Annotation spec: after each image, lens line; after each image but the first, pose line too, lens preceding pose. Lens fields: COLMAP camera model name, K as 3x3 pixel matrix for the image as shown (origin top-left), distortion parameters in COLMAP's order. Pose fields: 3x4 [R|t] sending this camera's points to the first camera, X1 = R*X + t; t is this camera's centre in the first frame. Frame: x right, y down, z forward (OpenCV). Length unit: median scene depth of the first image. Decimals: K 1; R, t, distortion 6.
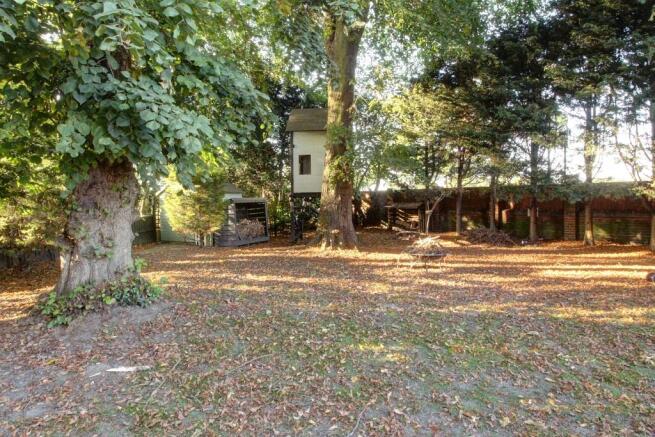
lens RADIAL K [[381.6, 0, 325.3], [0, 381.6, 218.0], [0, 0, 1]] dist [-0.005704, -0.003333]
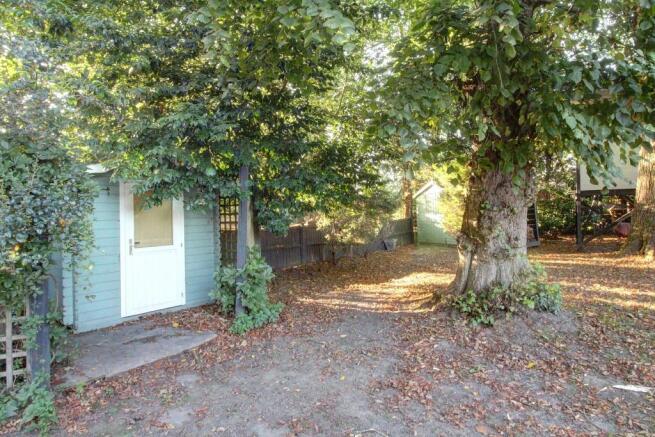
lens RADIAL K [[381.6, 0, 322.6], [0, 381.6, 217.7], [0, 0, 1]] dist [-0.005704, -0.003333]
pose [[0.888456, 0.001858, -0.458957, -0.572570], [-0.005995, 0.999953, -0.007558, 0.010714], [0.458922, 0.009466, 0.888426, -0.082837]]
